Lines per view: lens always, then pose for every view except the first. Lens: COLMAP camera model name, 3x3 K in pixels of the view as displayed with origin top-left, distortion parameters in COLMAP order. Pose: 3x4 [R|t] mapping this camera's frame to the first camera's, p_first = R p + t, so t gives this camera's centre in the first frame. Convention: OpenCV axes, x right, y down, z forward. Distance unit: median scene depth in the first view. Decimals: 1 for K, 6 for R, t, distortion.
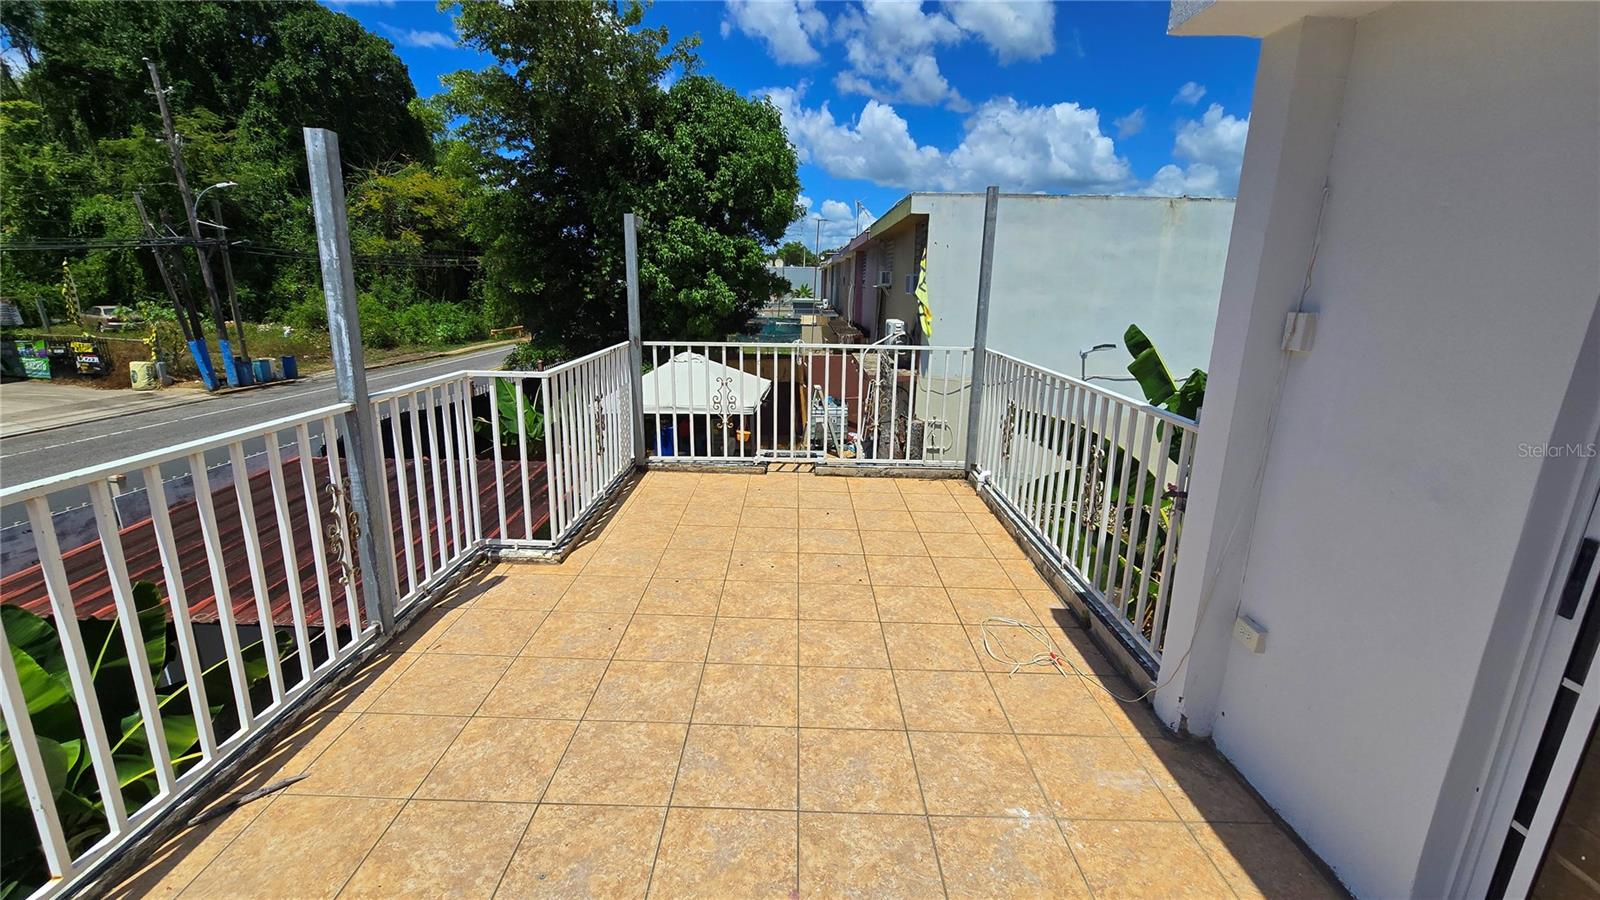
lens RADIAL K [[653.7, 0, 798.6], [0, 653.7, 451.7], [0, 0, 1]] dist [-0.006934, 0.000335]
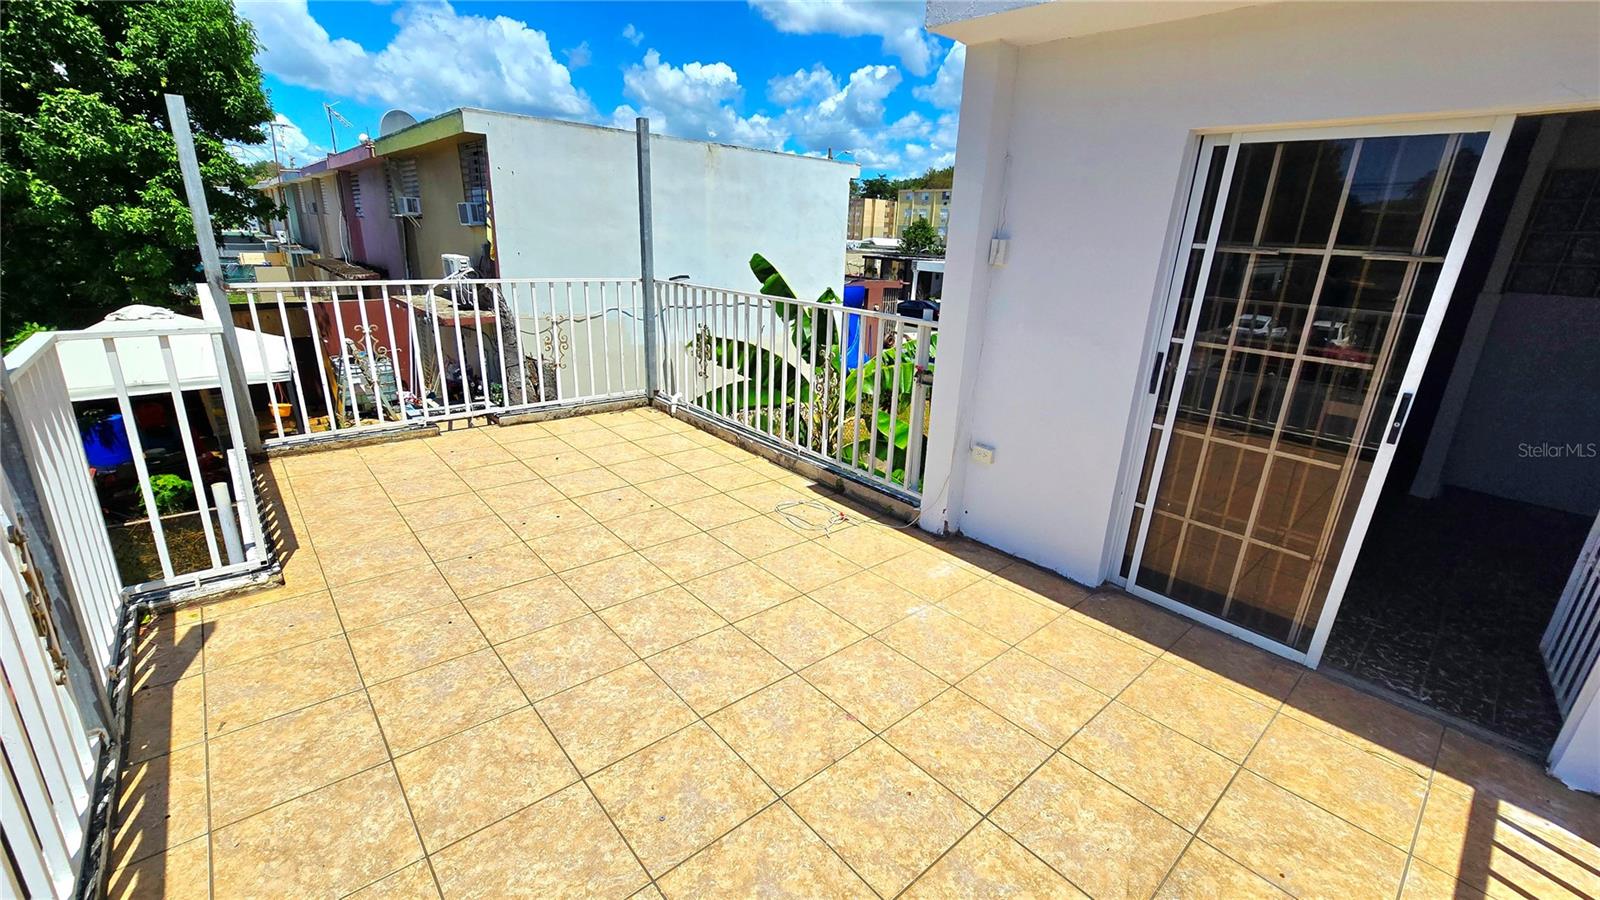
lens RADIAL K [[653.7, 0, 798.6], [0, 653.7, 451.7], [0, 0, 1]] dist [-0.006934, 0.000335]
pose [[0.752855, -0.194911, 0.628665, -0.197778], [0.136216, 0.980608, 0.140903, -0.001029], [-0.643937, -0.020445, 0.764805, 0.031881]]
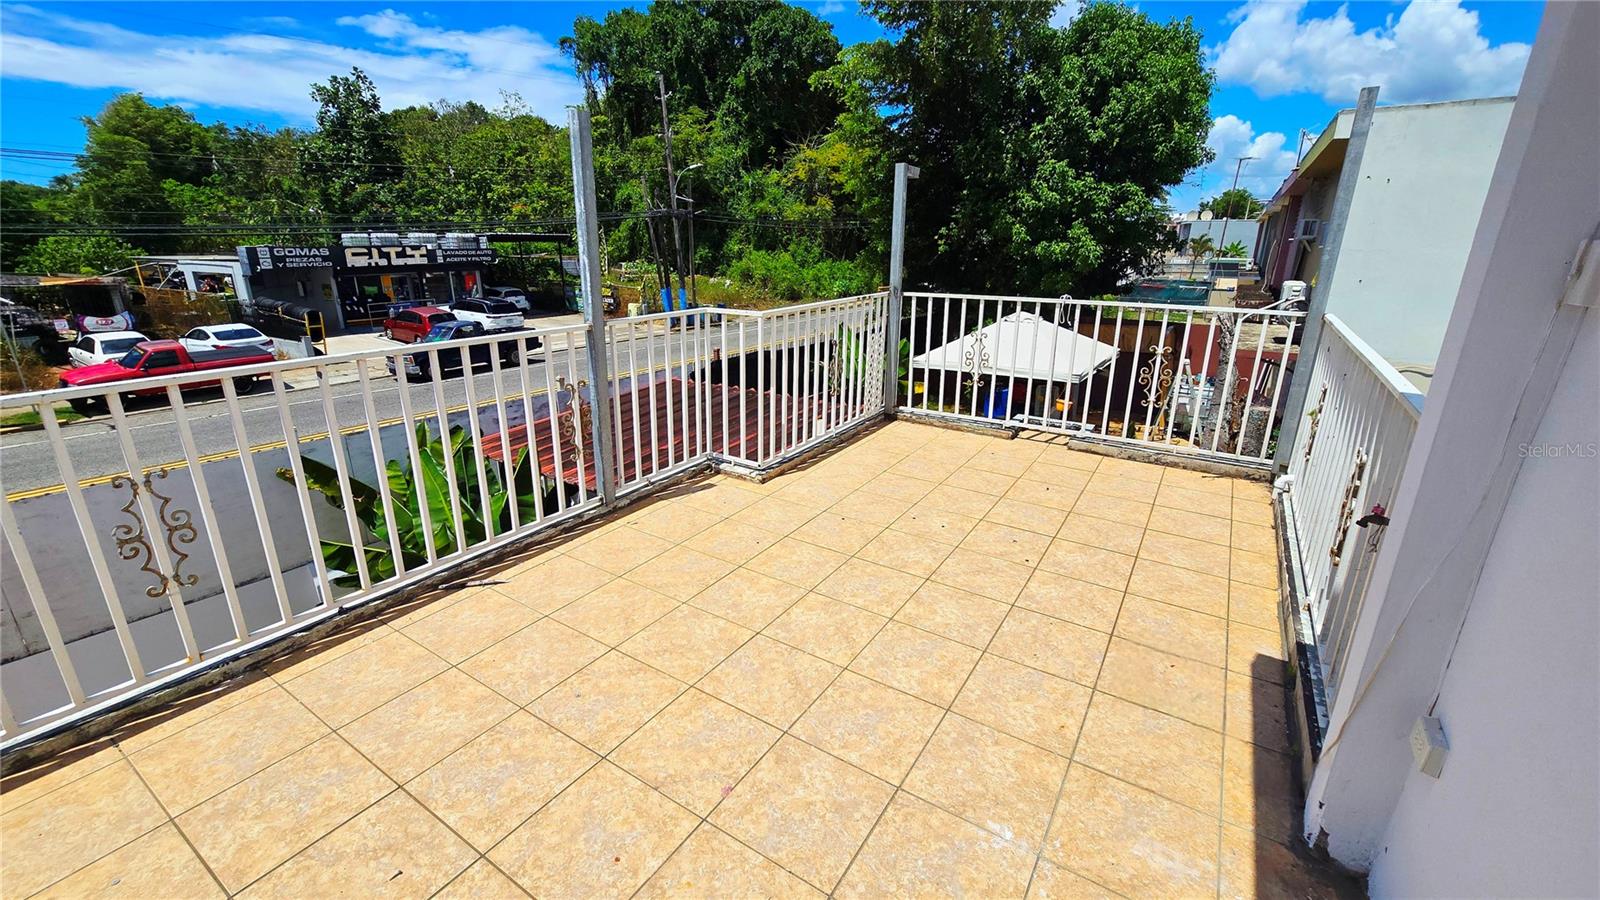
lens RADIAL K [[653.7, 0, 798.6], [0, 653.7, 451.7], [0, 0, 1]] dist [-0.006934, 0.000335]
pose [[0.841540, 0.152827, -0.518126, 0.147623], [-0.123039, 0.988163, 0.091630, 0.002525], [0.525997, -0.013361, 0.850382, 0.038493]]
